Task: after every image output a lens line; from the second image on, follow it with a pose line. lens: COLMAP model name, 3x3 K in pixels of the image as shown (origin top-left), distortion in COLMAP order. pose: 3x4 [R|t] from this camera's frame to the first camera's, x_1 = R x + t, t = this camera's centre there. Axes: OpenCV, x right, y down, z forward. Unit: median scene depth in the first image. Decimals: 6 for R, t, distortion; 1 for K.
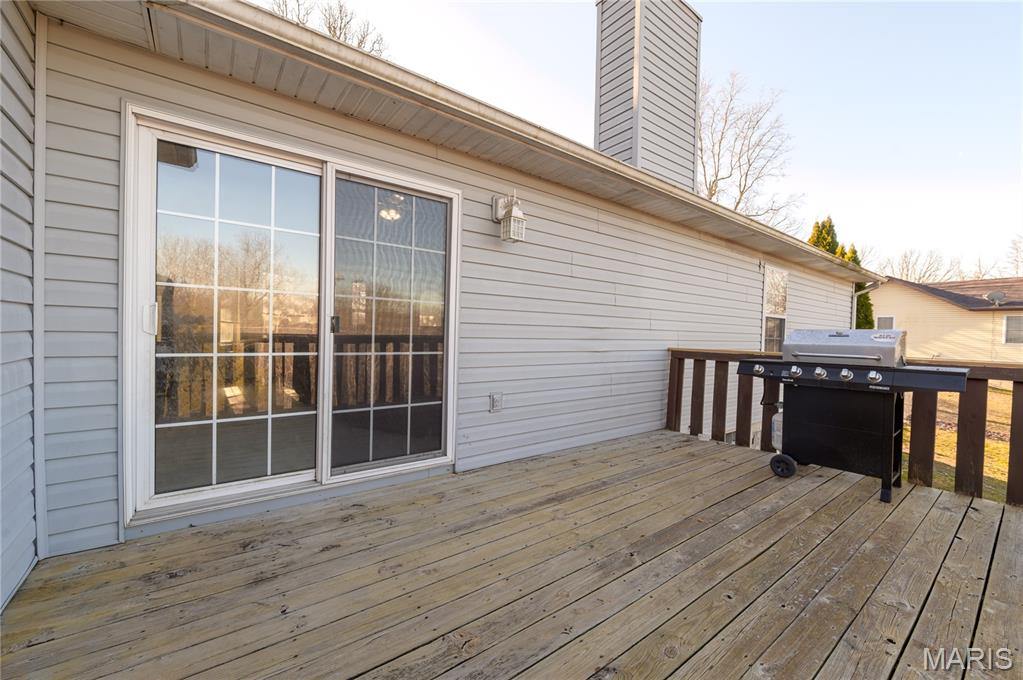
lens RADIAL K [[408.2, 0, 509.8], [0, 408.2, 342.4], [0, 0, 1]] dist [0.000300, 0.000037]
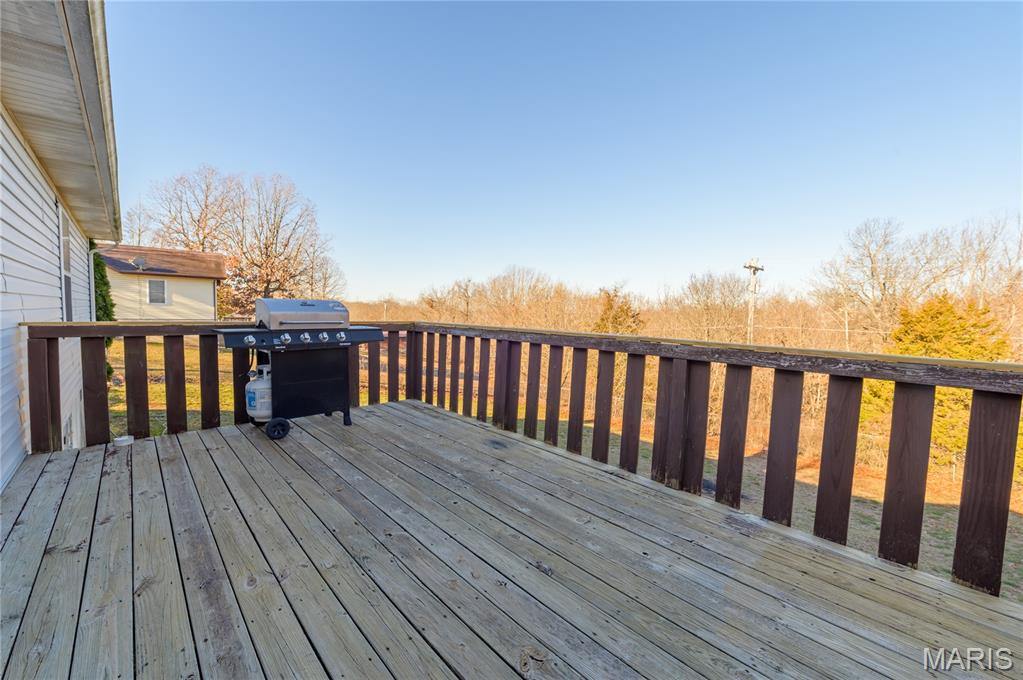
lens RADIAL K [[408.2, 0, 509.8], [0, 408.2, 342.4], [0, 0, 1]] dist [0.000300, 0.000037]
pose [[-0.098357, -0.101516, 0.989960, -0.429902], [0.000736, 0.994776, 0.102083, -0.028534], [-0.995151, 0.010769, -0.097768, 0.520277]]
